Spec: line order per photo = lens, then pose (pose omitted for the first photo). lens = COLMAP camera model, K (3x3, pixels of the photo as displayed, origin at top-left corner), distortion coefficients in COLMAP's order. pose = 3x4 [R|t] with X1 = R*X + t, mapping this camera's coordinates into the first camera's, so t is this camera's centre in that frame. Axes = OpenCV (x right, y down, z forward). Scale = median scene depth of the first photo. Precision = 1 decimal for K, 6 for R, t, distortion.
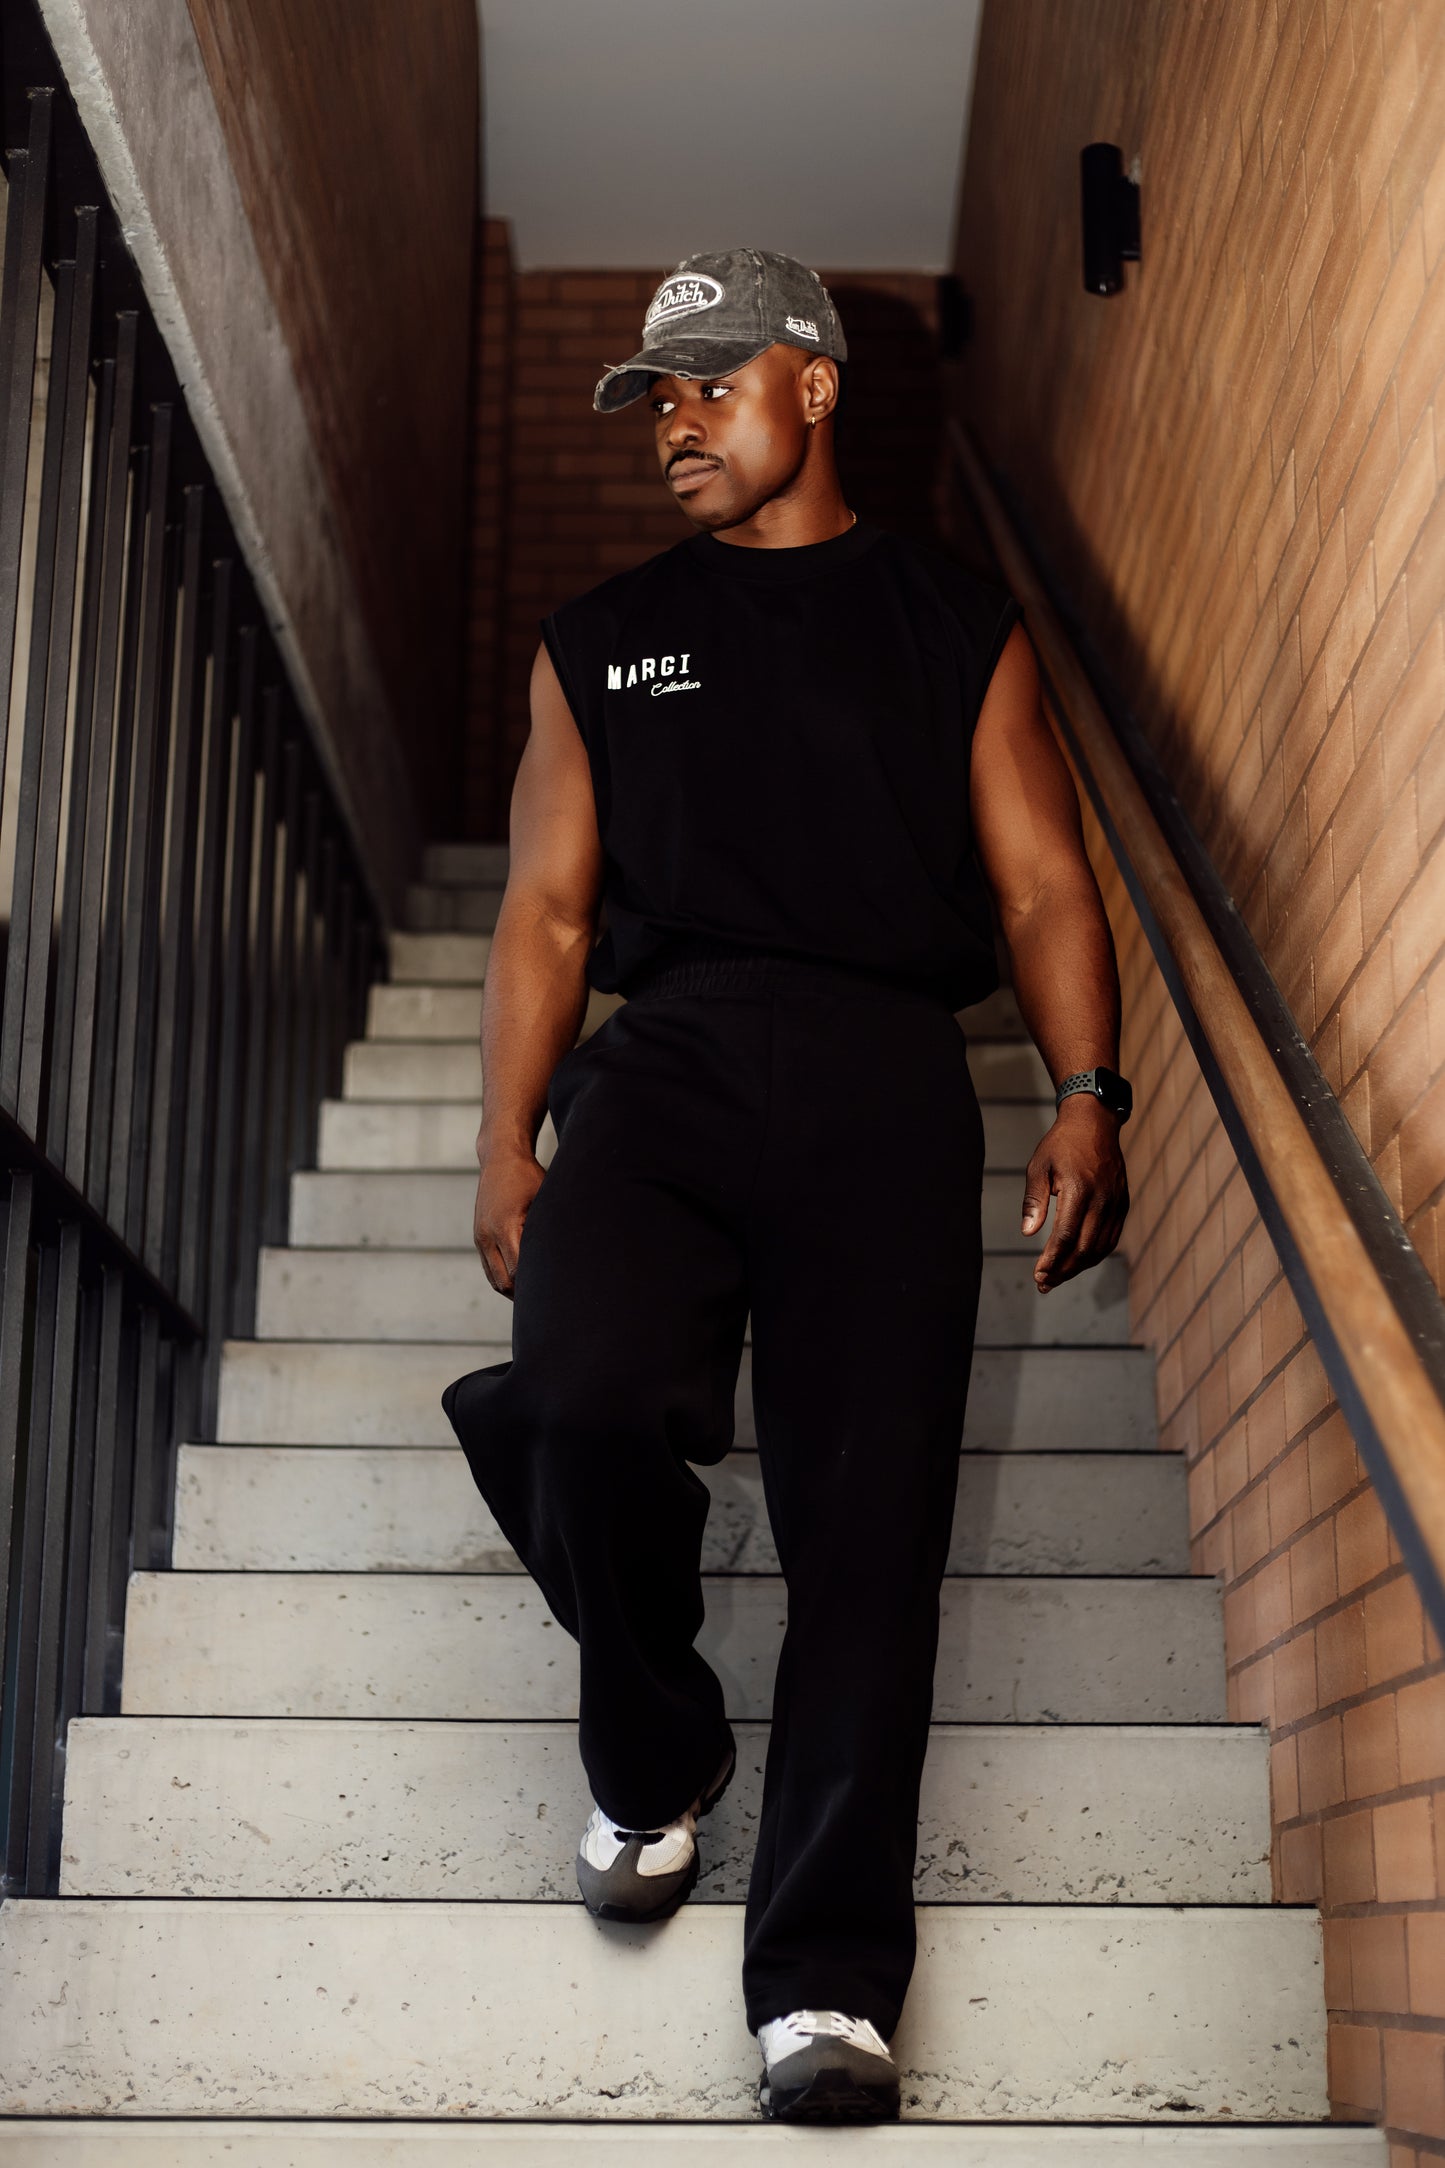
lens RADIAL K [[3233.4, 0, 722.5], [0, 3233.4, 1084.0], [0, 0, 1]] dist [0.026773, -0.029489]
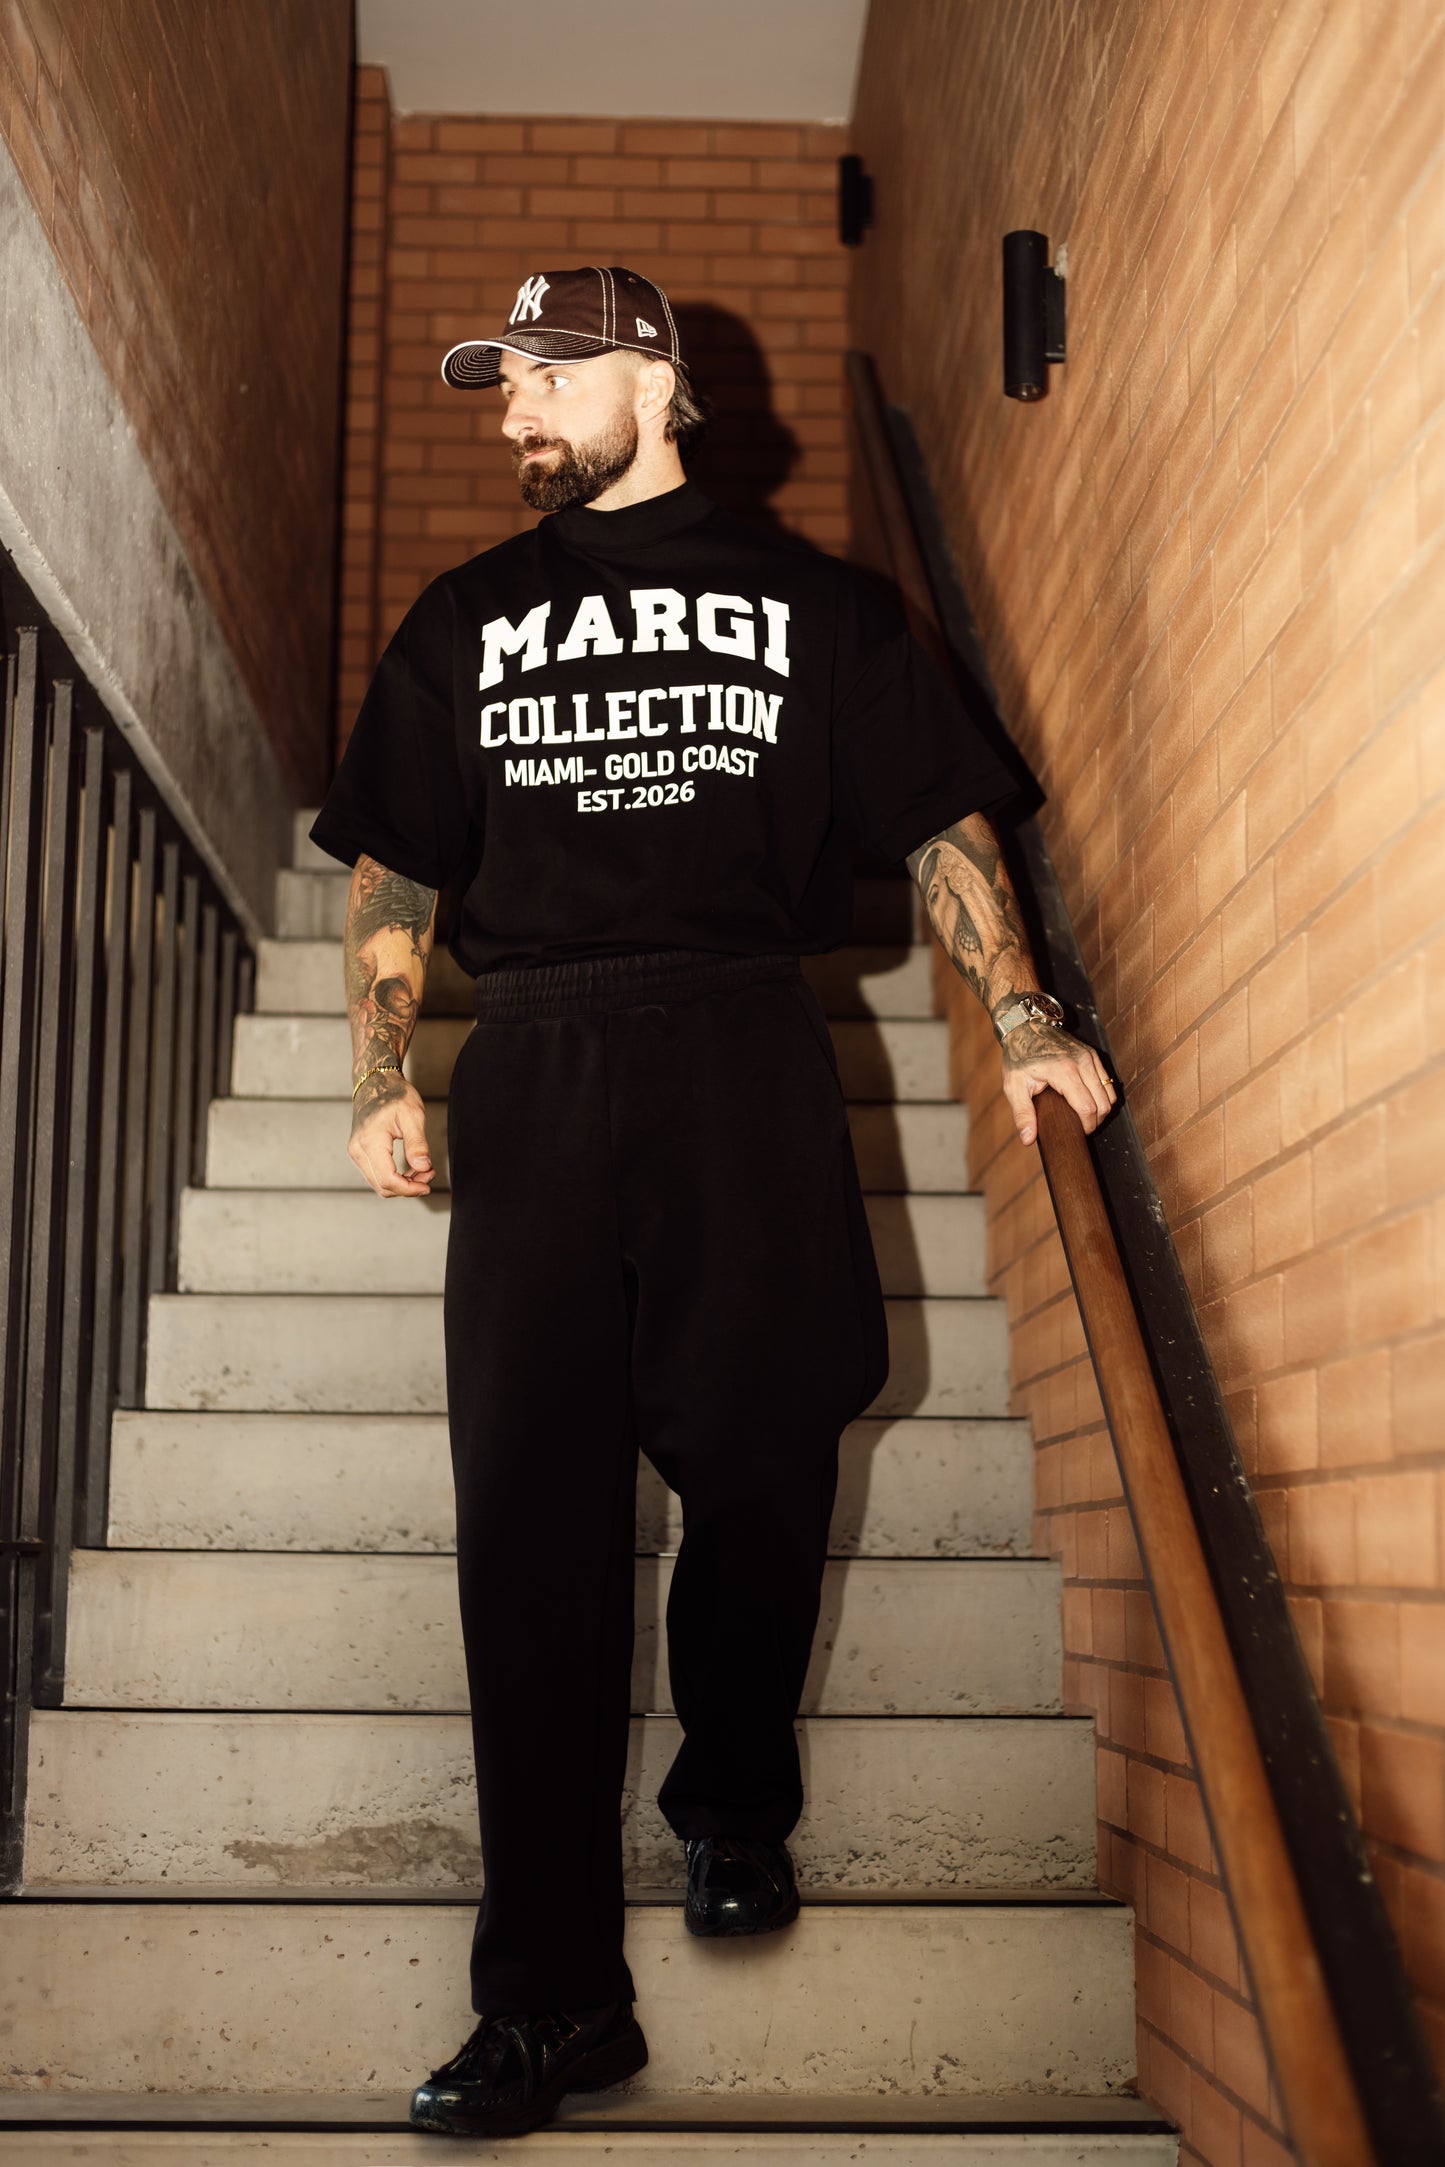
lens RADIAL K [[3189.1, 0, 722.5], [0, 3189.1, 1083.5], [0, 0, 1]] dist [0.013695, 0.016107]
pose [[0.999338, 0.004709, 0.036074, 0.000277], [-0.008412, 0.994624, 0.103210, -0.143613], [-0.035394, -0.103445, 0.994005, 0.083736]]
